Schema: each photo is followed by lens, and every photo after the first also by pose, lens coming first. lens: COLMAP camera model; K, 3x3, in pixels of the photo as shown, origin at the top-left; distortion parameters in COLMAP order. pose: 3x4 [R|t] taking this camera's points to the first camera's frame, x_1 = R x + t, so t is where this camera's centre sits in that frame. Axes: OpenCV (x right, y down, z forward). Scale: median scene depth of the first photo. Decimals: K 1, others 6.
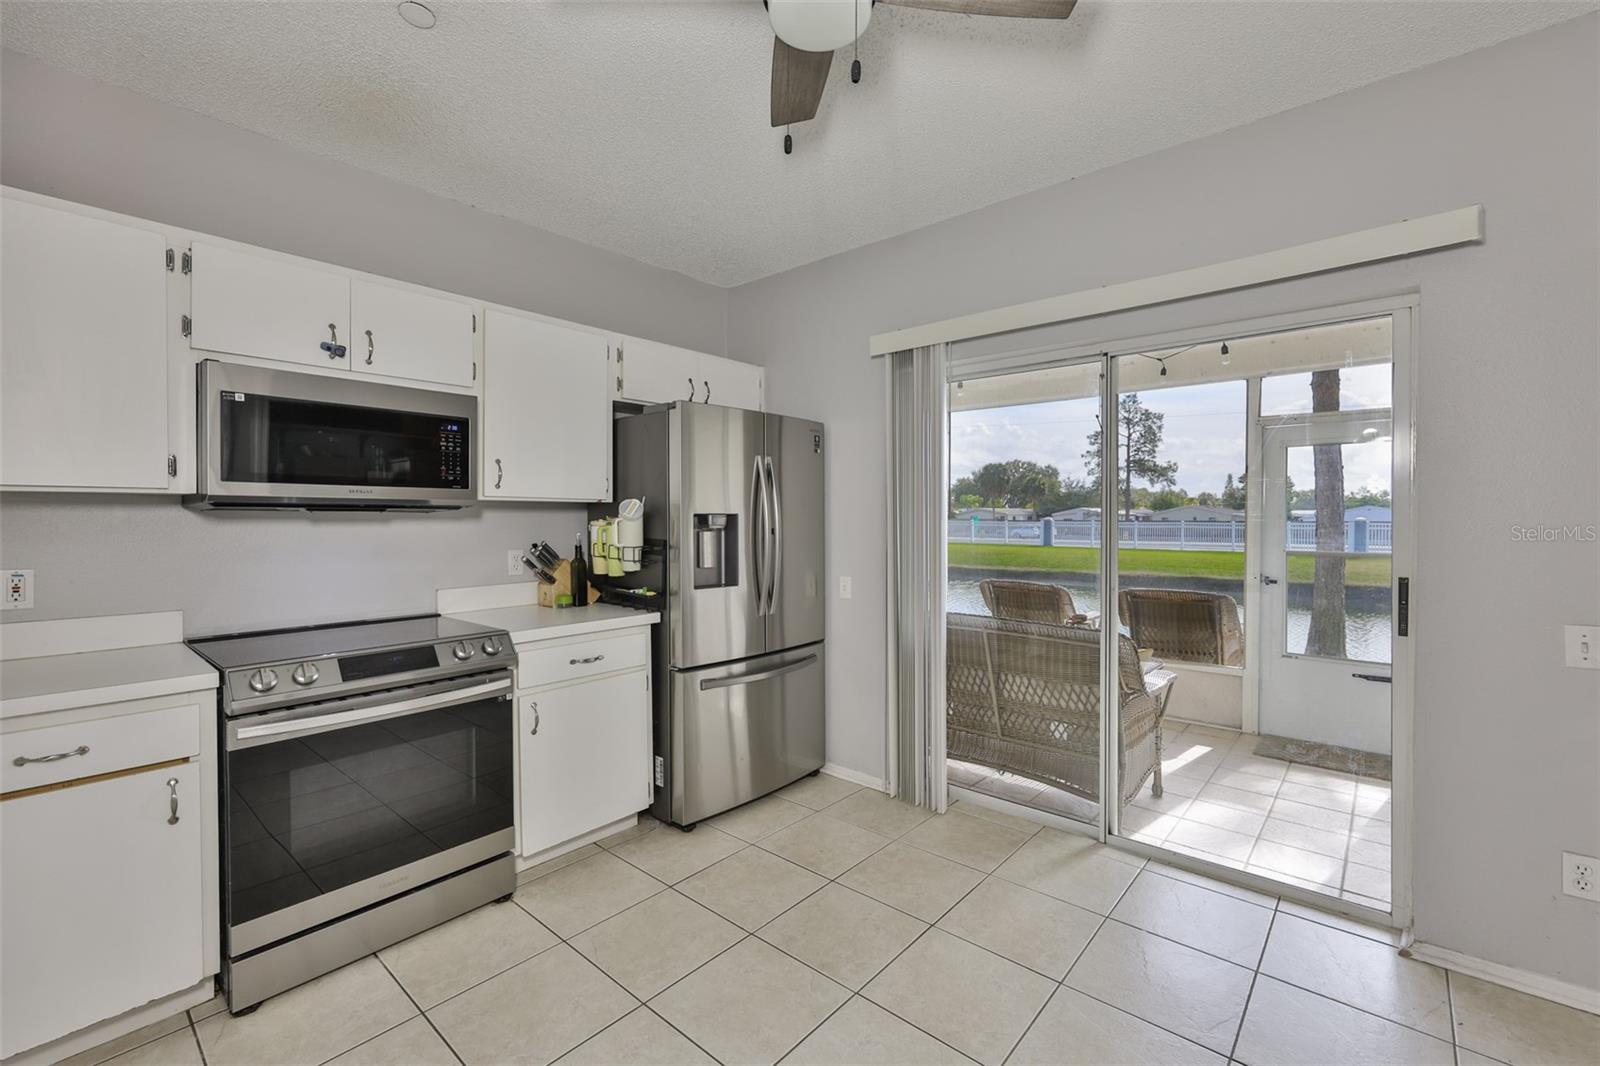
lens RADIAL K [[691.8, 0, 805.6], [0, 691.8, 527.8], [0, 0, 1]] dist [-0.000658, -0.000071]
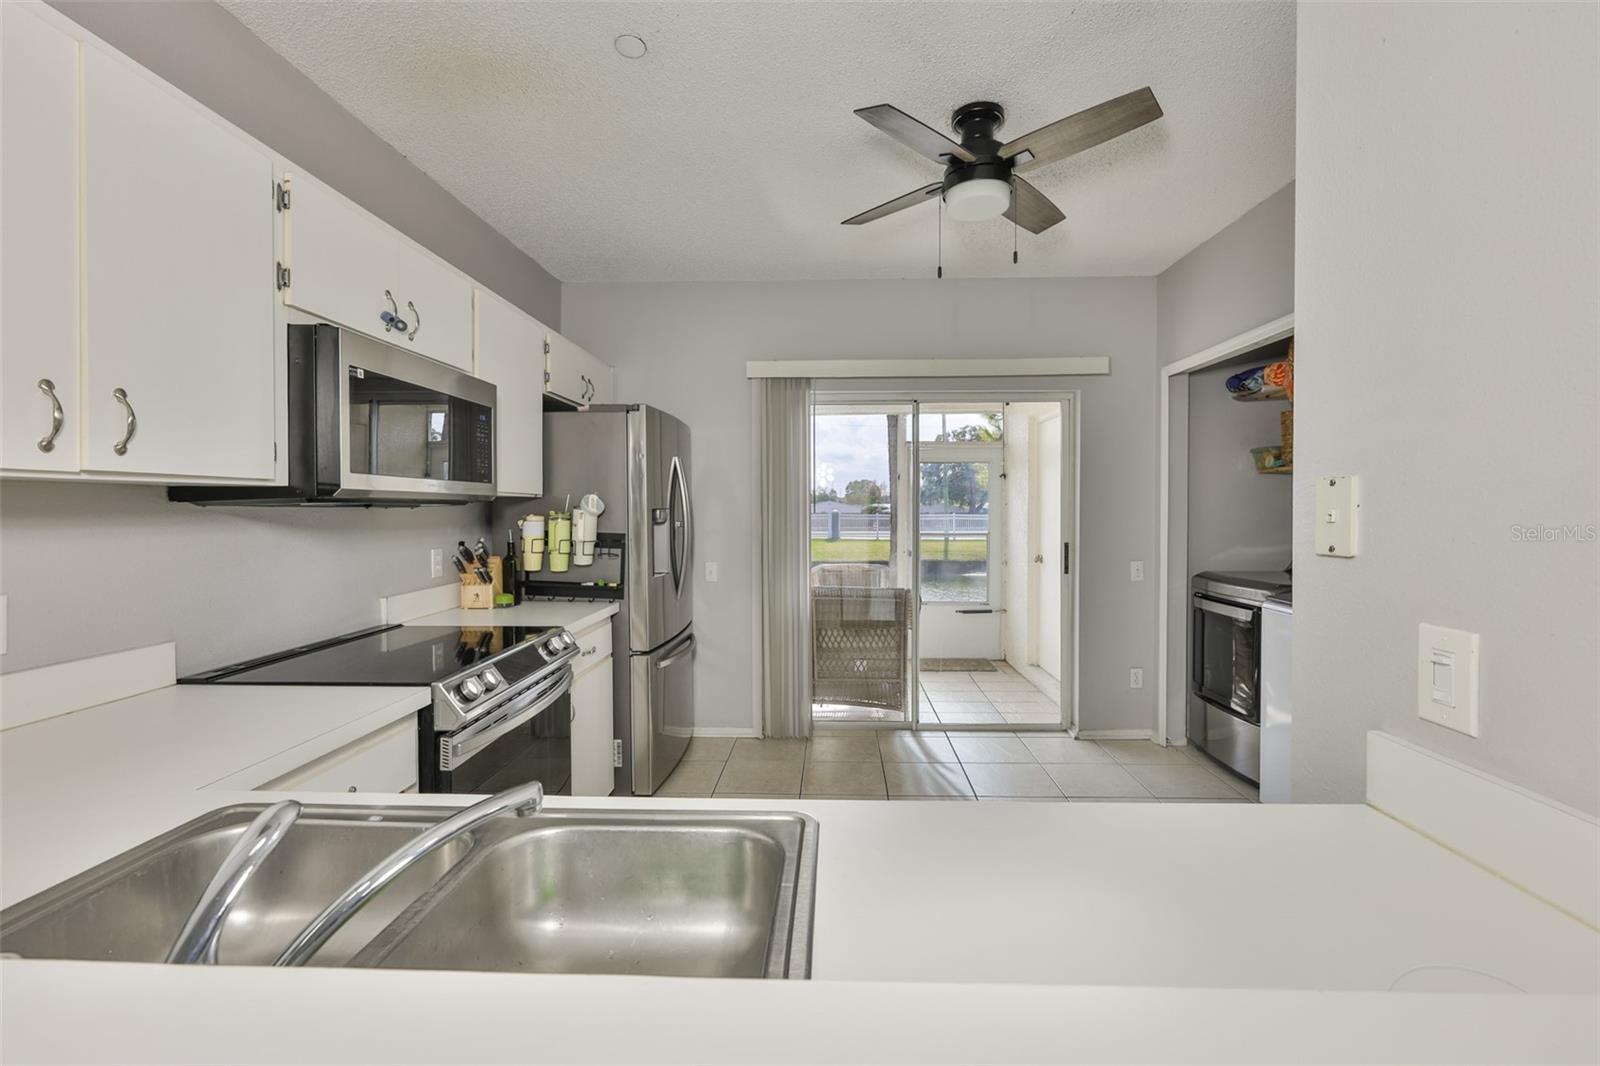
lens RADIAL K [[688.0, 0, 830.4], [0, 688.0, 526.2], [0, 0, 1]] dist [-0.001446, 0.000047]
pose [[0.765390, -0.016548, 0.643354, -0.639735], [0.011115, 0.999860, 0.012494, -0.003368], [-0.643471, -0.002412, 0.765467, -0.013602]]
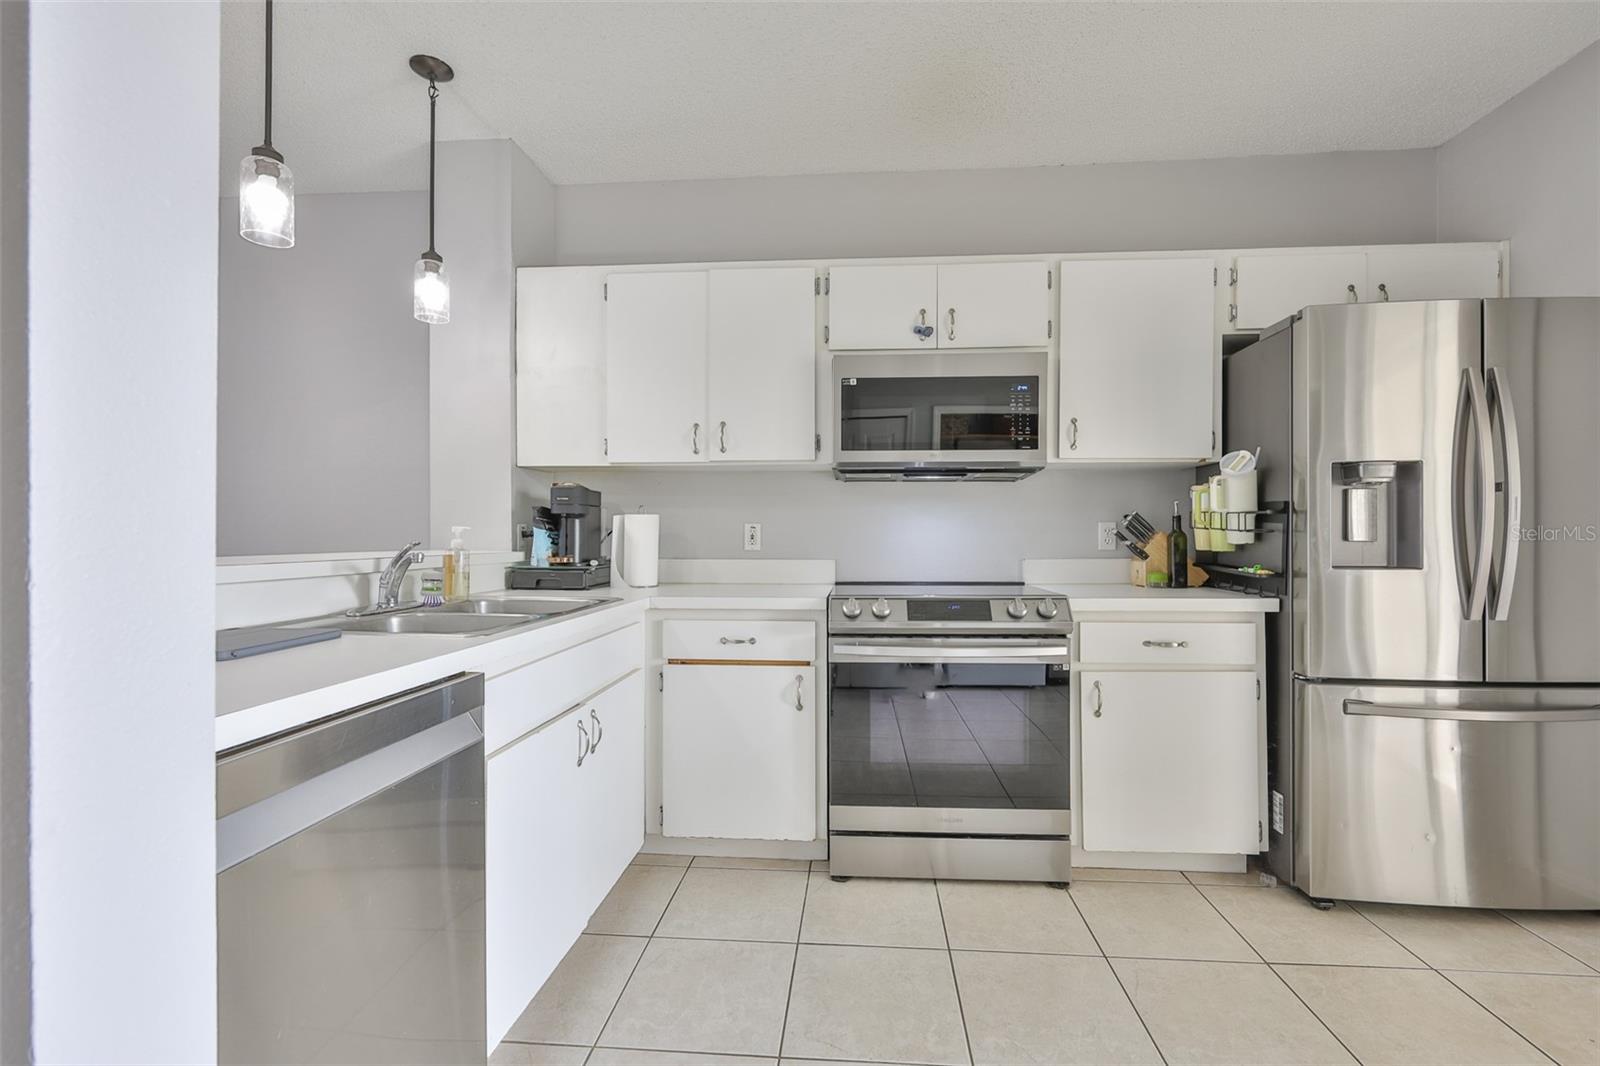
lens RADIAL K [[699.7, 0, 806.0], [0, 699.7, 538.0], [0, 0, 1]] dist [-0.000366, 0.000105]
pose [[0.591931, 0.001405, -0.805987, 0.096725], [-0.015343, 0.999837, -0.009525, 0.071976], [0.805843, 0.018004, 0.591856, 0.138359]]
